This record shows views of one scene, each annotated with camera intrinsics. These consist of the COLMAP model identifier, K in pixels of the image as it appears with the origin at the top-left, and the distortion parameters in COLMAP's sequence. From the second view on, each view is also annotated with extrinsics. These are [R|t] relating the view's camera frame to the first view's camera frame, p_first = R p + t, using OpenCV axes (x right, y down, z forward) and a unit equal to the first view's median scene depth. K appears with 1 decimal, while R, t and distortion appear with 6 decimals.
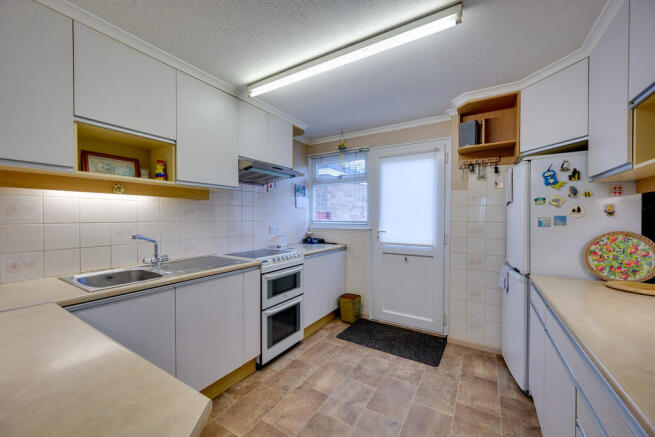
lens RADIAL K [[256.6, 0, 327.9], [0, 256.6, 219.2], [0, 0, 1]] dist [-0.002586, -0.000268]
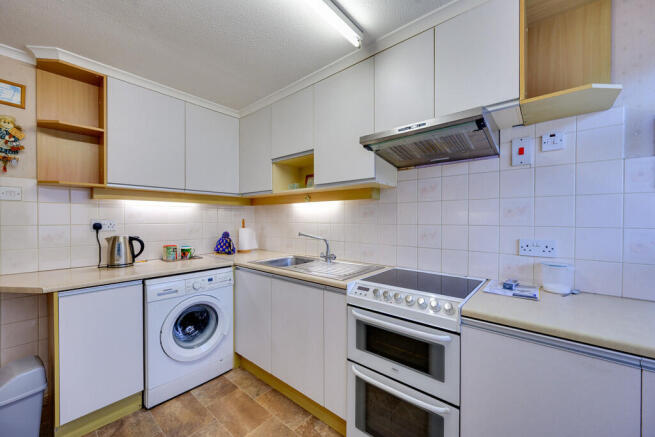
lens RADIAL K [[256.6, 0, 328.5], [0, 256.6, 220.0], [0, 0, 1]] dist [-0.002586, -0.000268]
pose [[-0.146493, 0.006027, -0.989193, 0.403112], [-0.005277, 0.999962, 0.006875, -0.010606], [0.989198, 0.006228, -0.146455, 1.024163]]
